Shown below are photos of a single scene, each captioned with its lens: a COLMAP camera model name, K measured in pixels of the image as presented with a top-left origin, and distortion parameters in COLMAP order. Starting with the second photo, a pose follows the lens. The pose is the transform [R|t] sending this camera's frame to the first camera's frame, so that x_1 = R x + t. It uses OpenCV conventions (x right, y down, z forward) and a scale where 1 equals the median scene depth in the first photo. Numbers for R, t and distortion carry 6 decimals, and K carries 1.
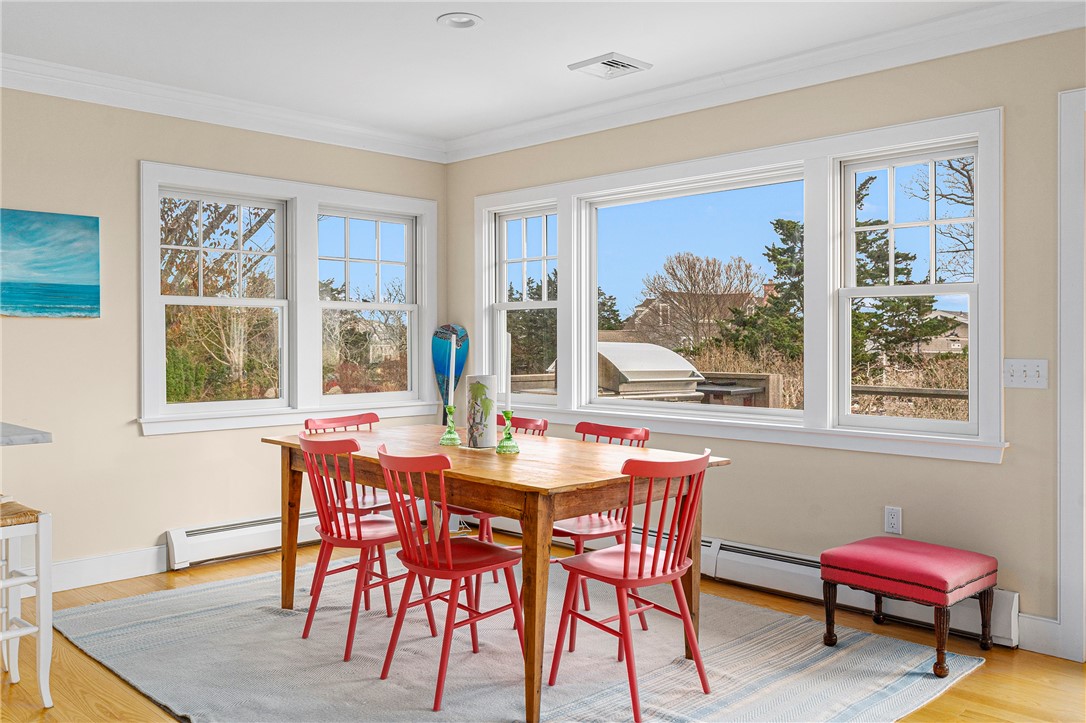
lens RADIAL K [[882.4, 0, 544.6], [0, 882.4, 355.7], [0, 0, 1]] dist [0.011413, -0.004670]
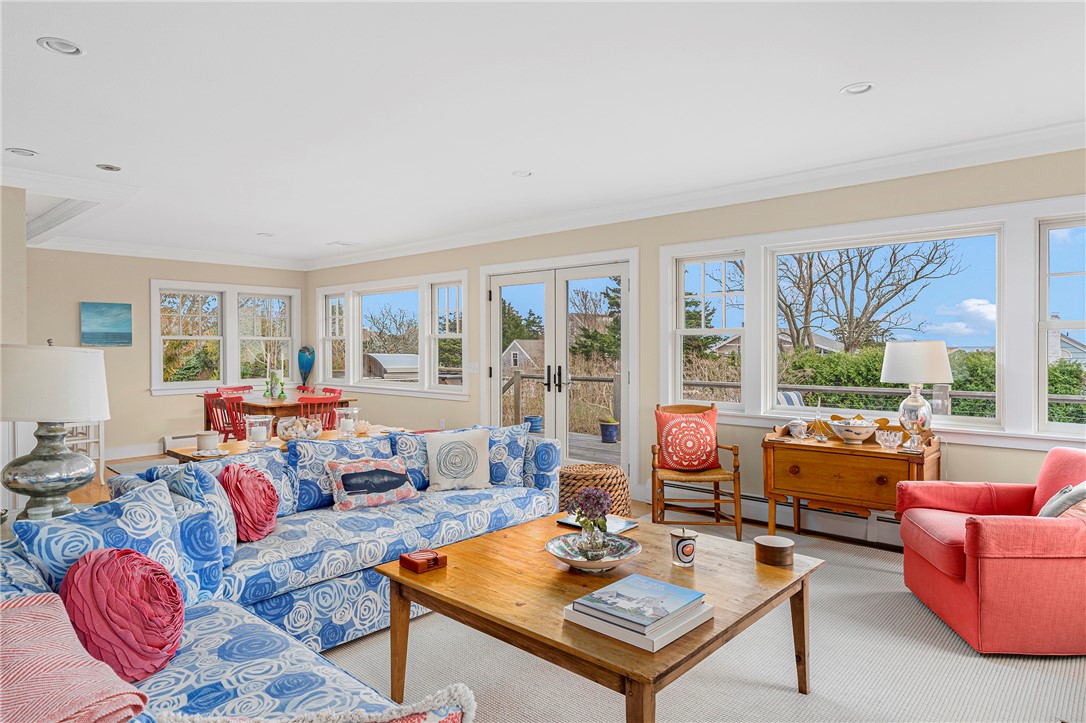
lens RADIAL K [[624.4, 0, 518.3], [0, 624.4, 361.9], [0, 0, 1]] dist [0.016661, 0.000701]
pose [[0.999645, -0.002832, 0.026503, 0.419924], [0.002630, 0.999967, 0.007685, -0.009070], [-0.026524, -0.007612, 0.999619, -0.614844]]
